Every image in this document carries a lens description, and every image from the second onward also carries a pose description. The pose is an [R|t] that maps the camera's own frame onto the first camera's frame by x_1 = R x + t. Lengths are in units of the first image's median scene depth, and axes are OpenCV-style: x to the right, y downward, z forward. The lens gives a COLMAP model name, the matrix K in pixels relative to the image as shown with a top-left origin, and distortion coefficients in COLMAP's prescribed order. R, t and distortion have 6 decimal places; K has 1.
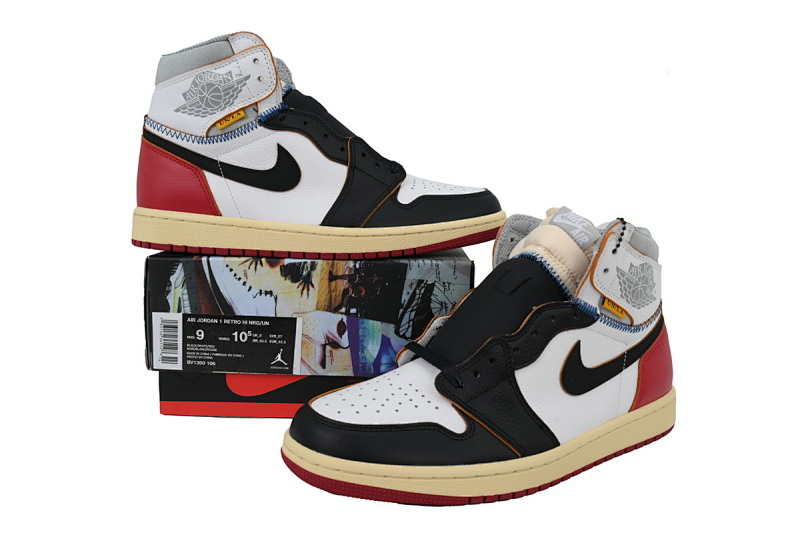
lens RADIAL K [[653.5, 0, 400.0], [0, 653.5, 266.5], [0, 0, 1]] dist [0.009416, 0.001445]
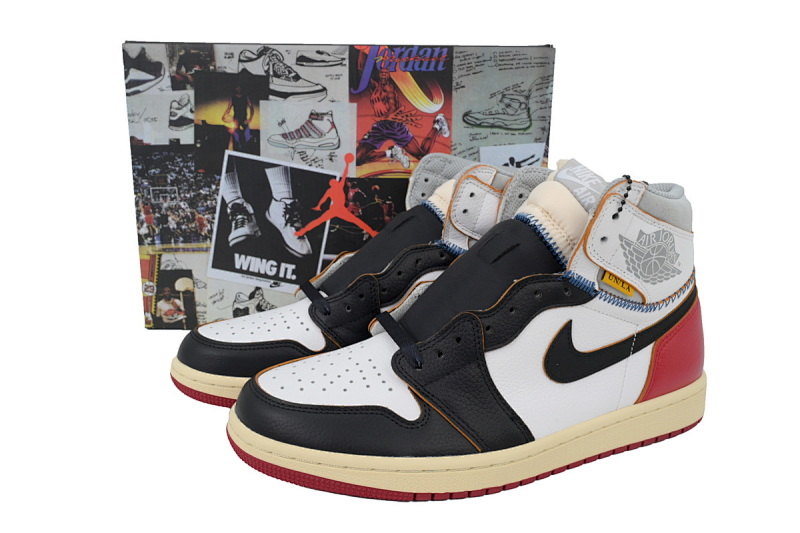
lens RADIAL K [[653.5, 0, 400.0], [0, 653.5, 266.5], [0, 0, 1]] dist [0.009416, 0.001445]
pose [[0.985706, 0.036544, -0.164464, 0.192561], [-0.021676, 0.995587, 0.091306, -0.028905], [0.167075, -0.086436, 0.982148, 0.133683]]
